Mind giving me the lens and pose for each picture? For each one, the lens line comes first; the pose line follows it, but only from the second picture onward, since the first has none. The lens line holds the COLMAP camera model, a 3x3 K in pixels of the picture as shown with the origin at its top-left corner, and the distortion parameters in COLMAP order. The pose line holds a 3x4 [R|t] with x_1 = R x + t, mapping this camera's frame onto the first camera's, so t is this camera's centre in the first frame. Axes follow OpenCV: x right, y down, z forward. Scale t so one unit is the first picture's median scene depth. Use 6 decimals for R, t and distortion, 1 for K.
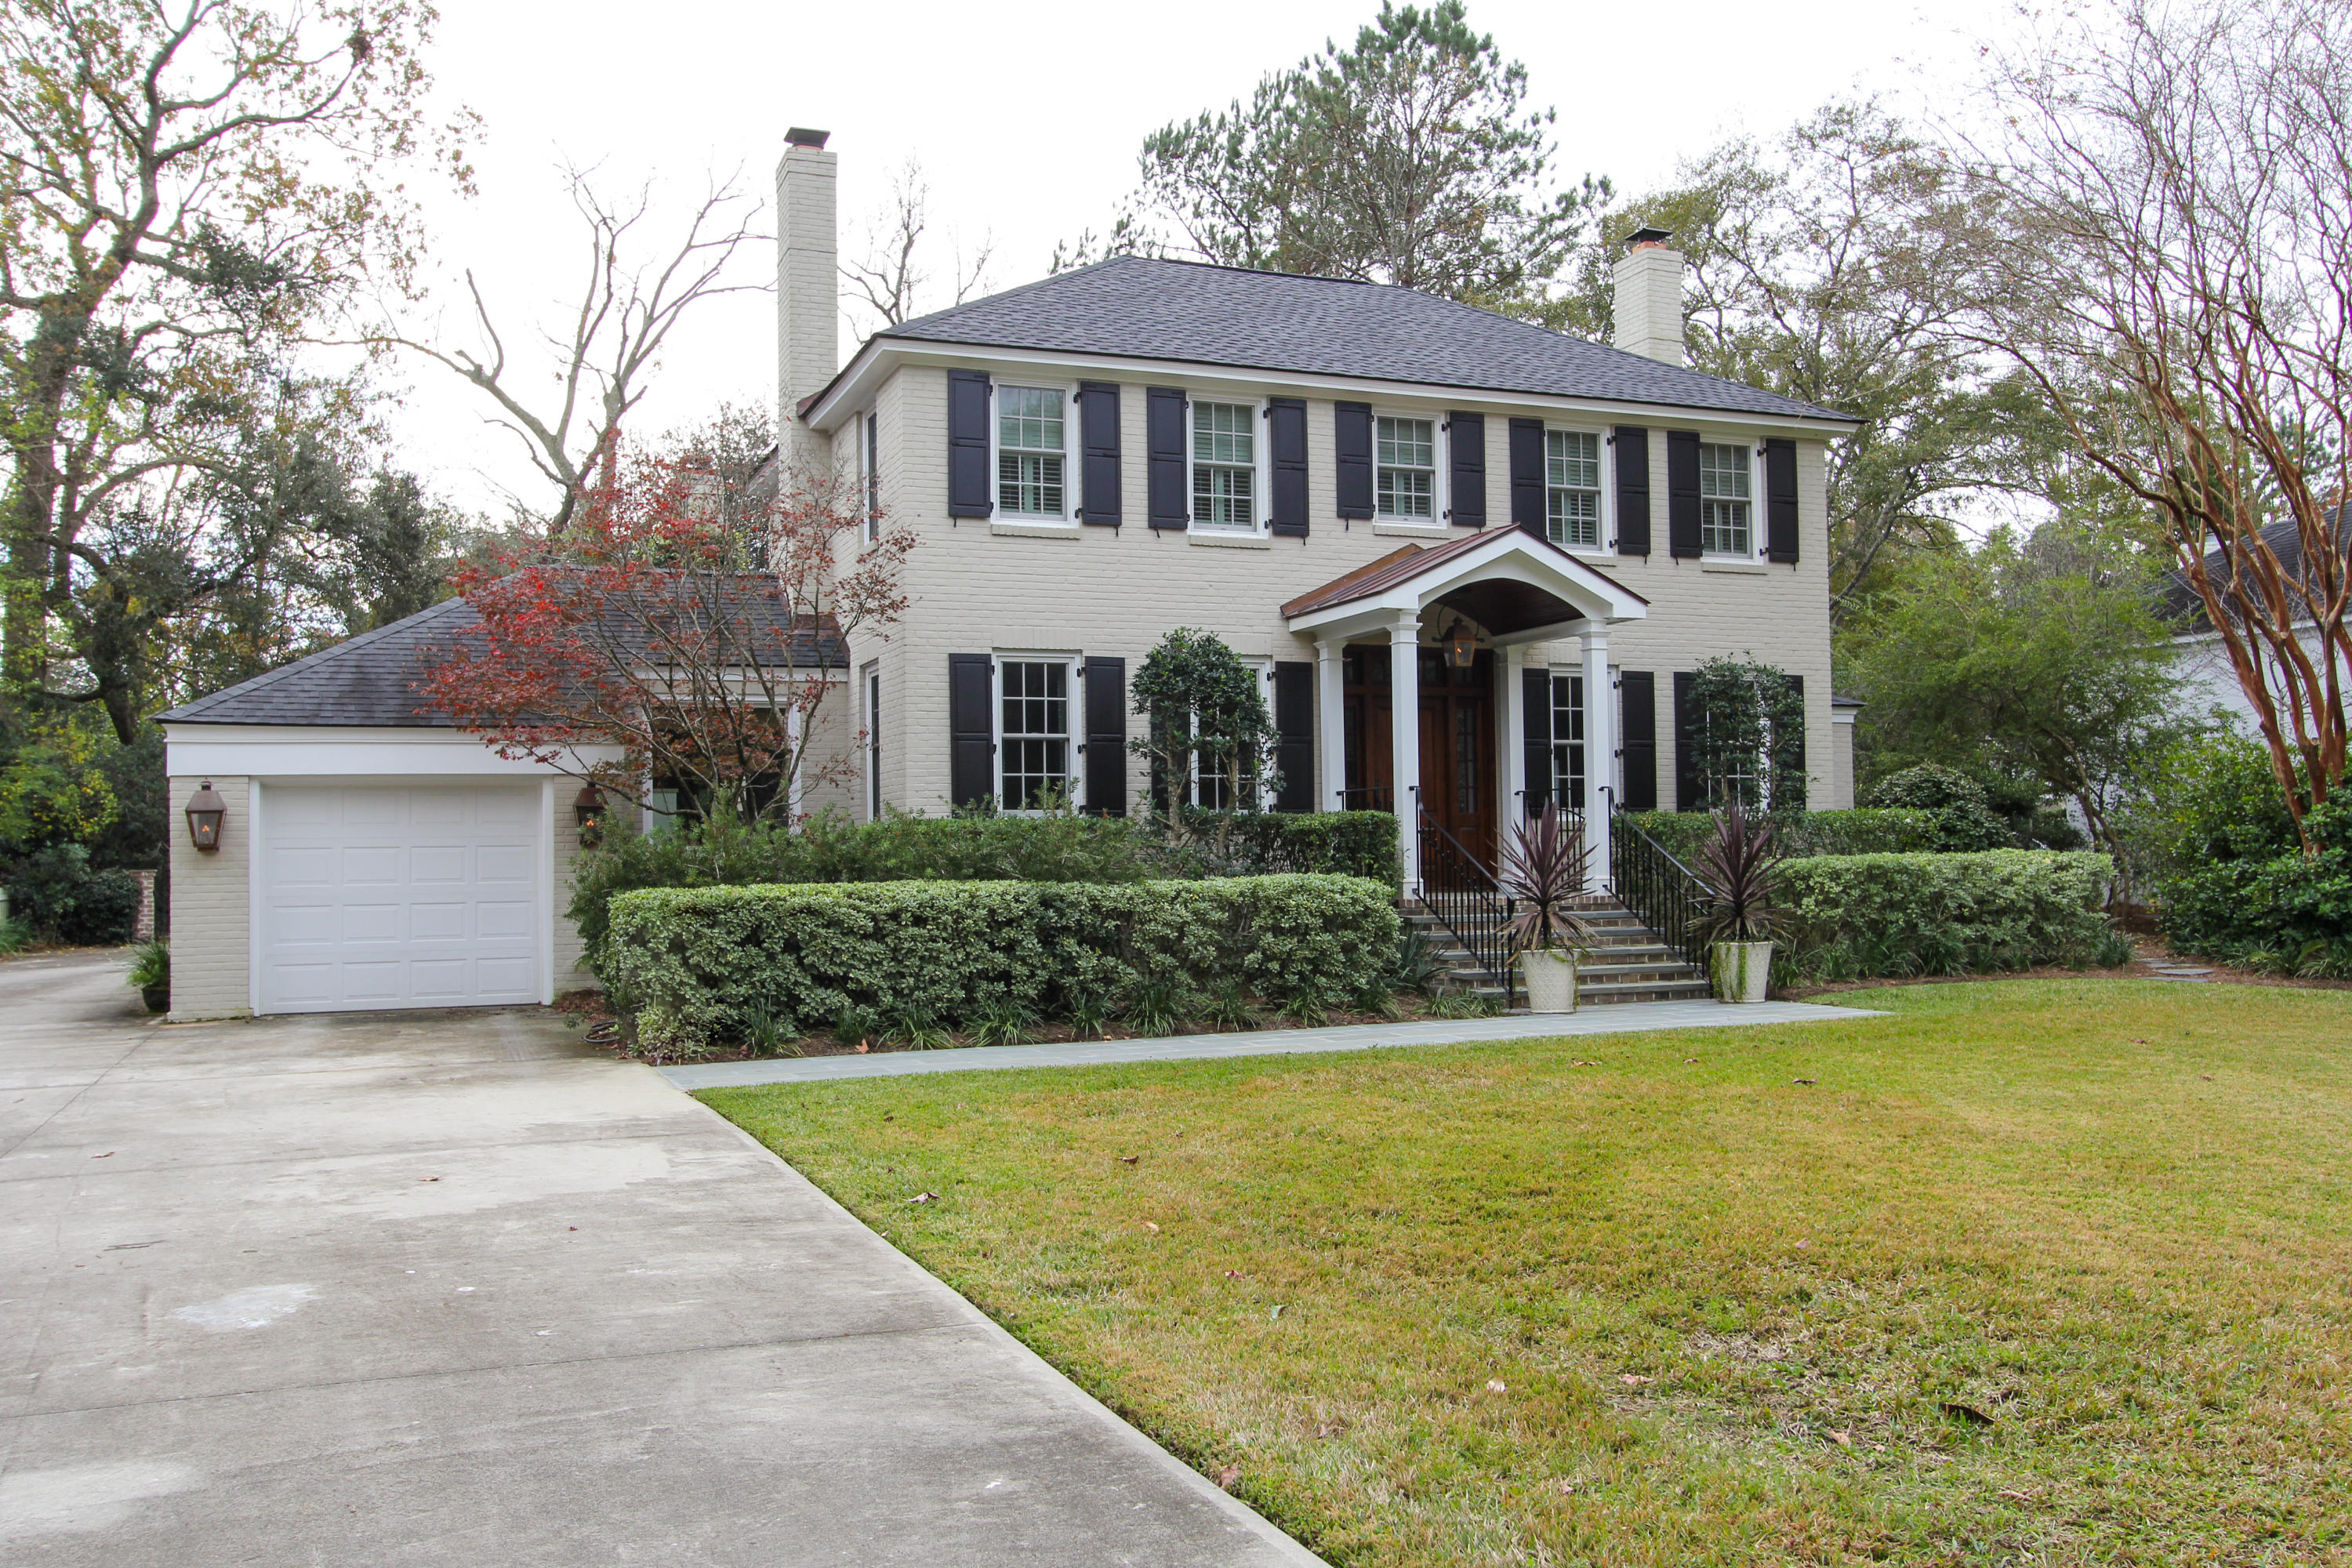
lens RADIAL K [[1957.8, 0, 1170.2], [0, 1957.8, 873.6], [0, 0, 1]] dist [-0.000285, -0.001649]
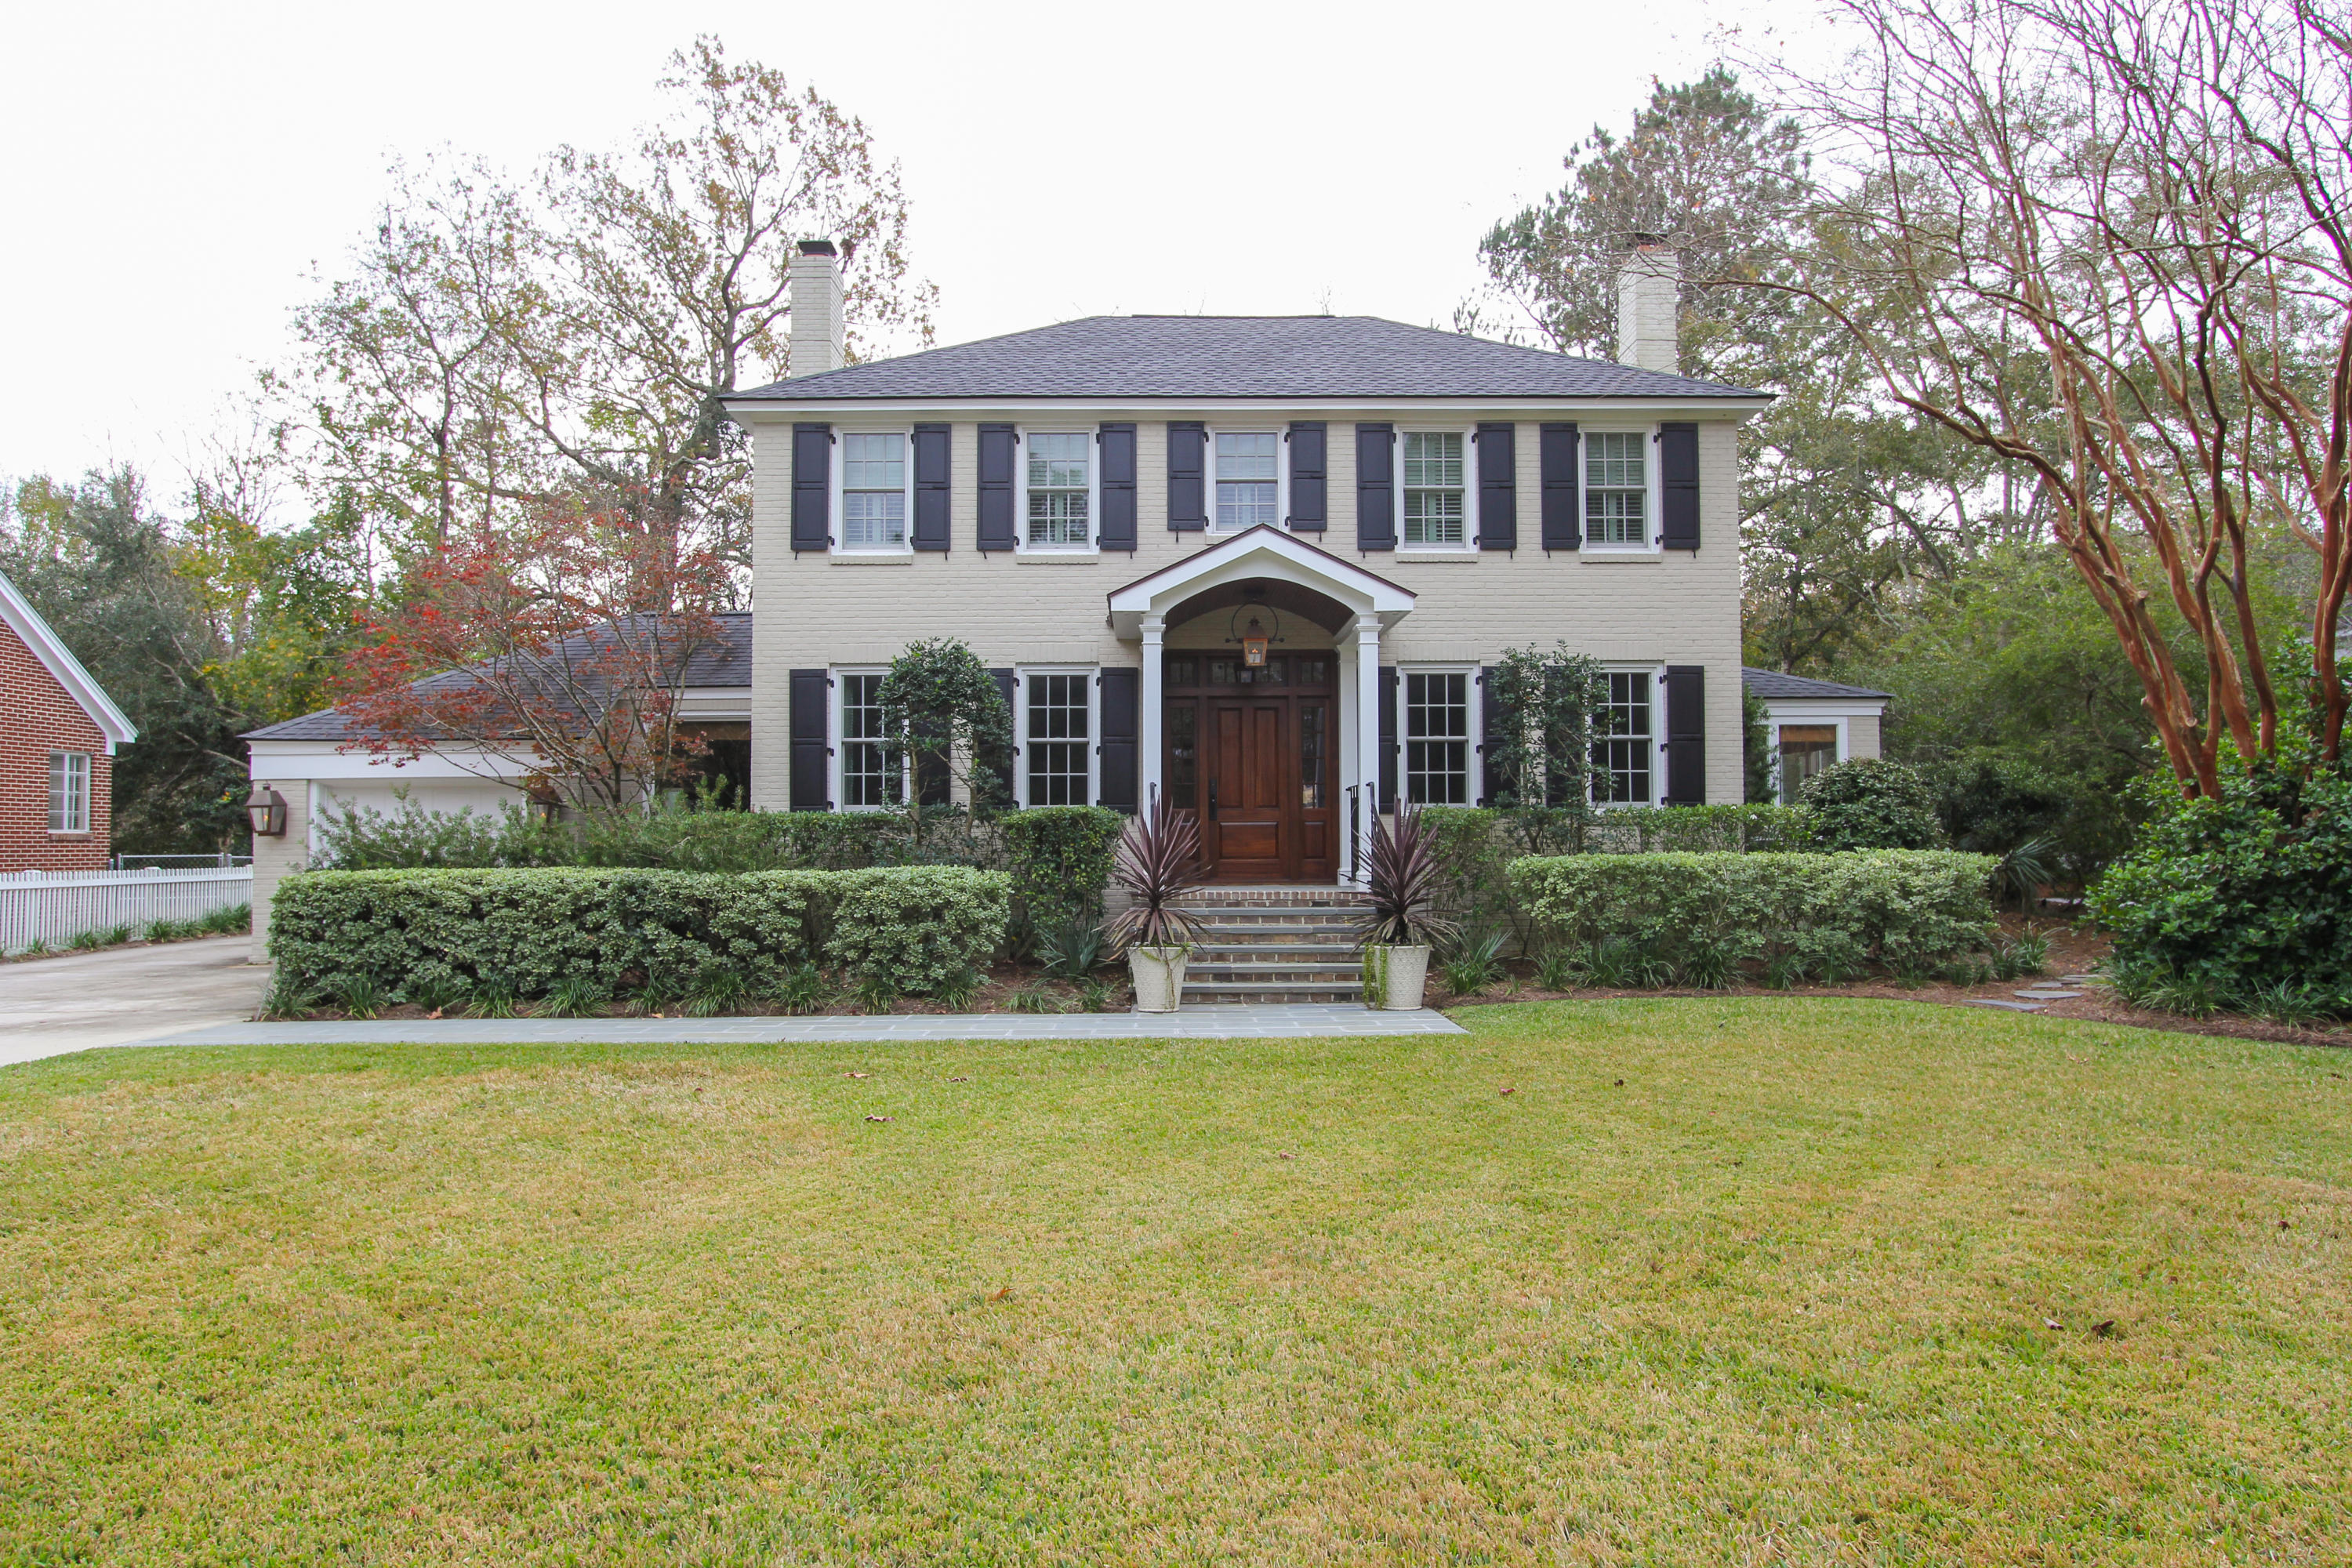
lens RADIAL K [[1650.9, 0, 1176.0], [0, 1650.9, 784.0], [0, 0, 1]] dist [-0.007230, 0.000184]
pose [[0.928524, -0.004257, -0.371249, 0.452851], [-0.011971, 0.999071, -0.041397, -0.007996], [0.371081, 0.042882, 0.927610, 0.190612]]
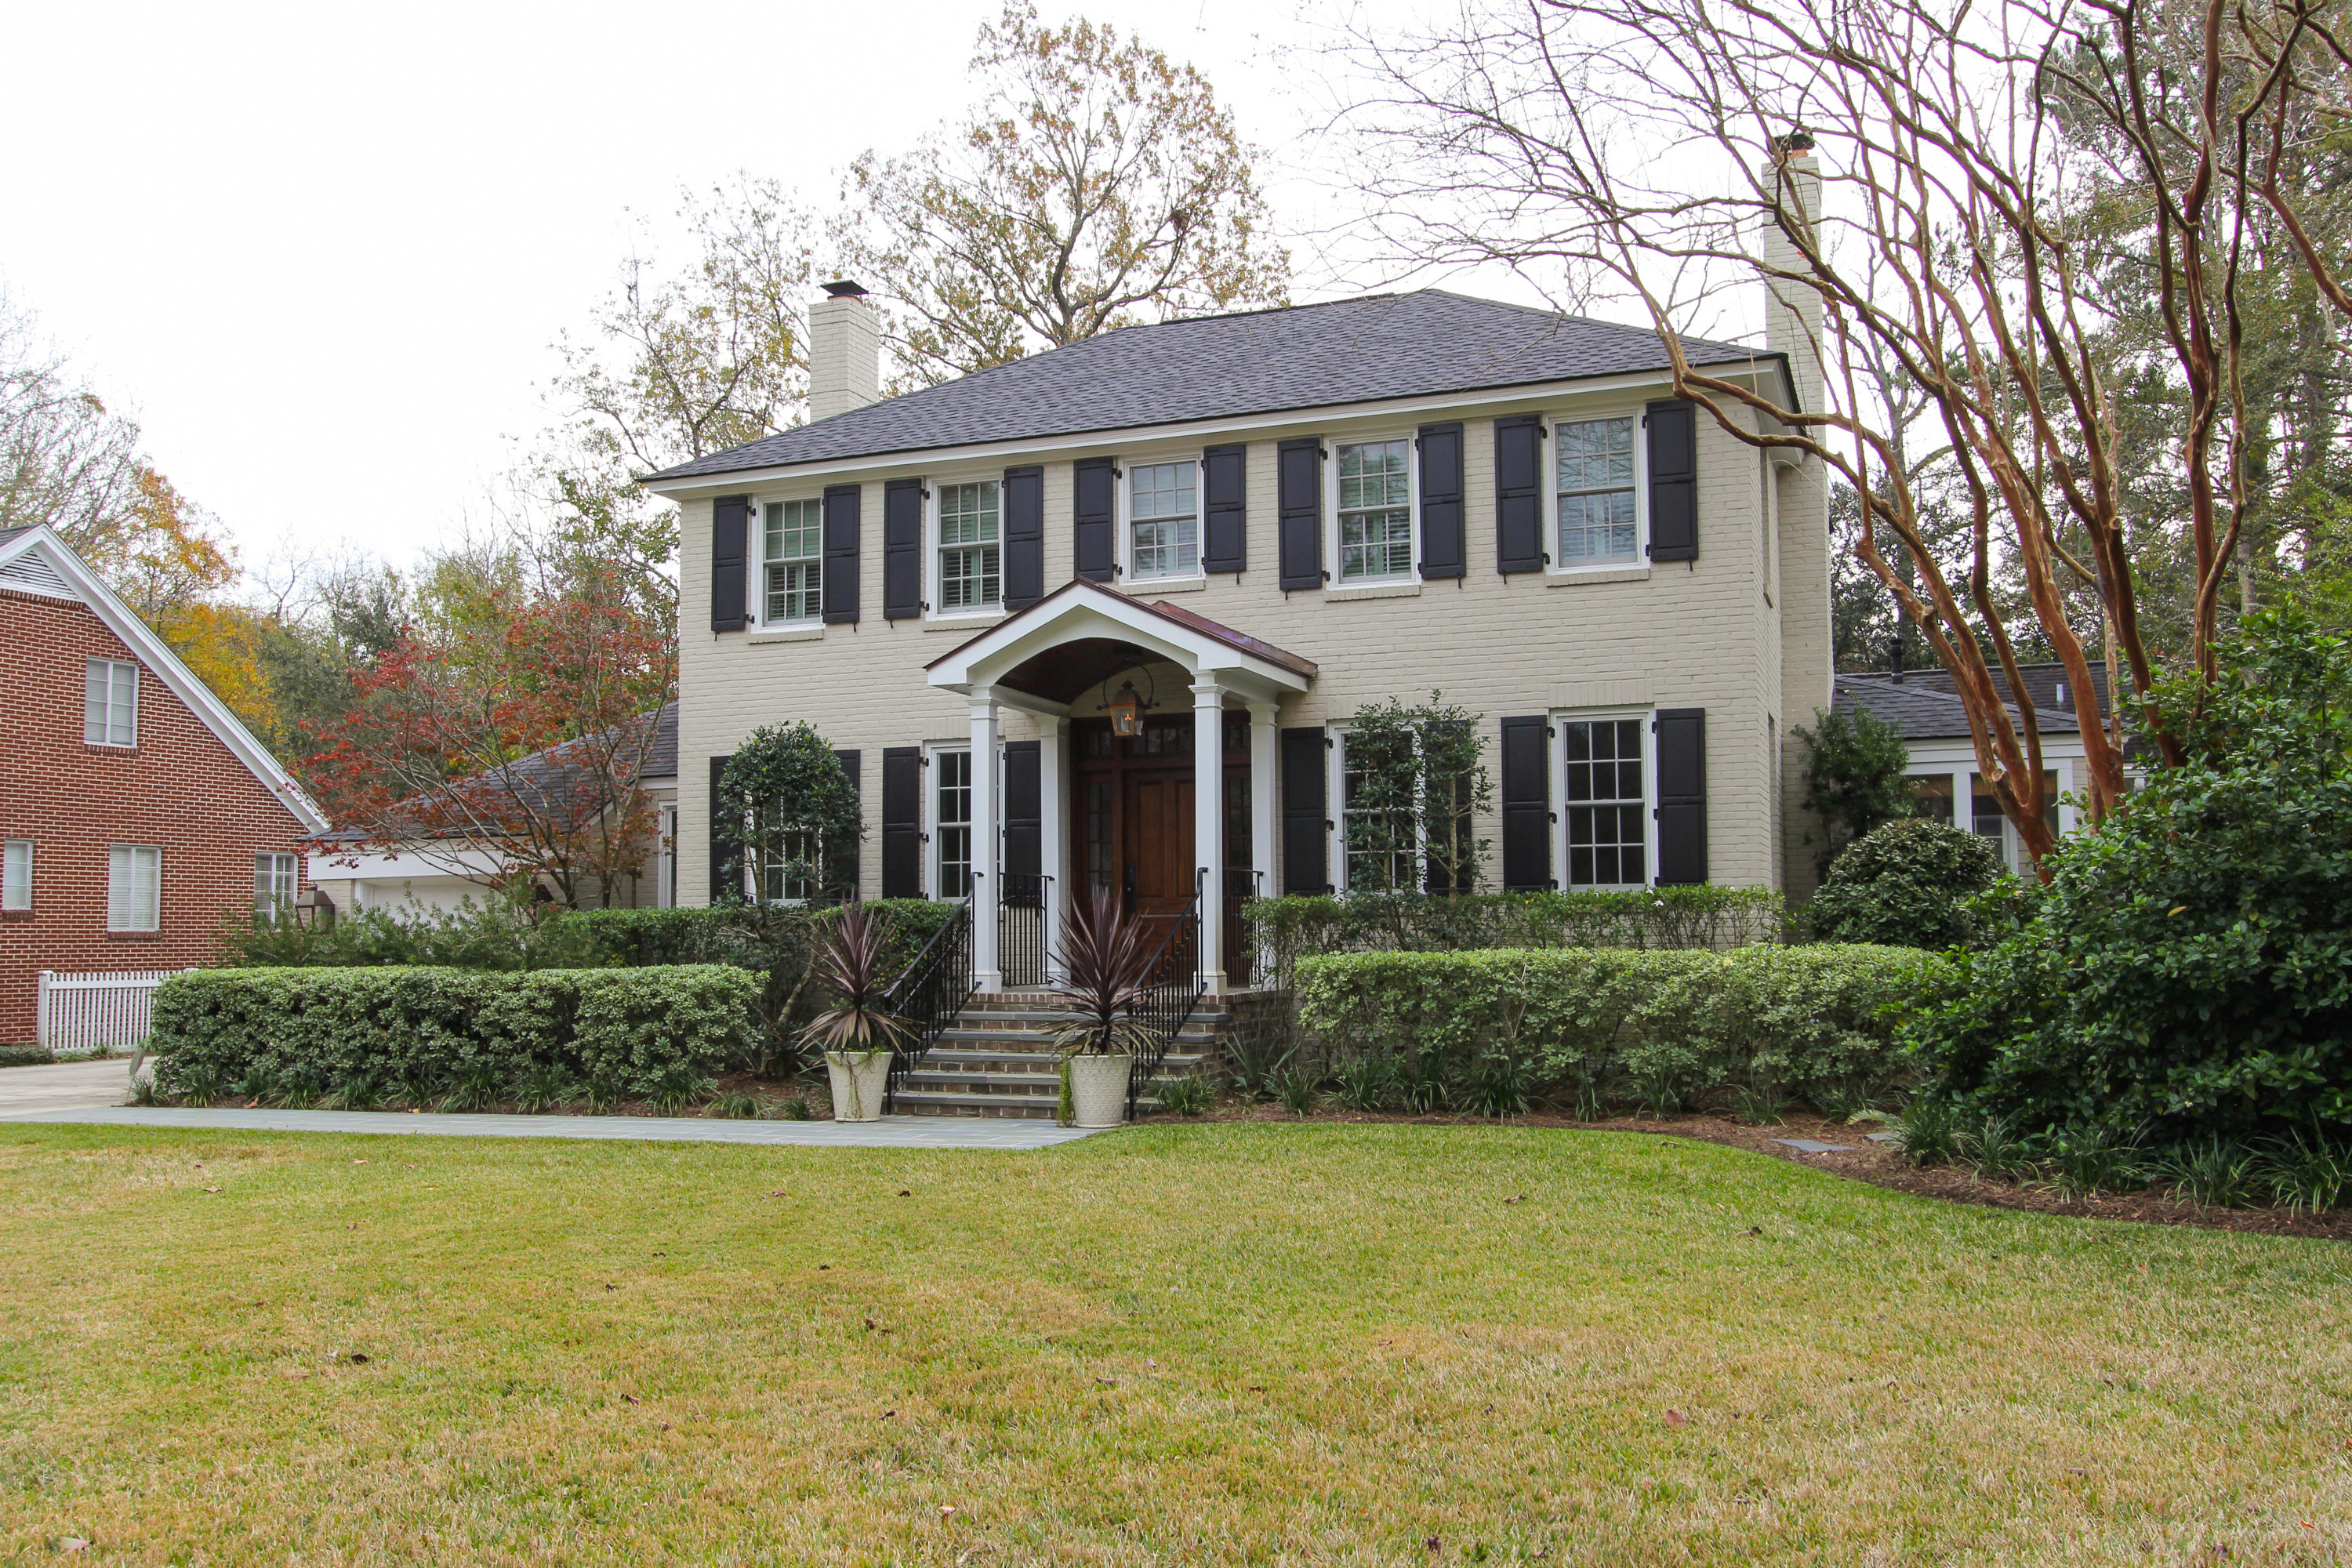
lens RADIAL K [[2047.3, 0, 1173.5], [0, 2047.3, 840.5], [0, 0, 1]] dist [0.011623, 0.007765]
pose [[0.713035, -0.026137, -0.700641, 0.857905], [-0.007862, 0.998944, -0.045267, -0.015829], [0.701084, 0.037785, 0.712077, 0.362092]]
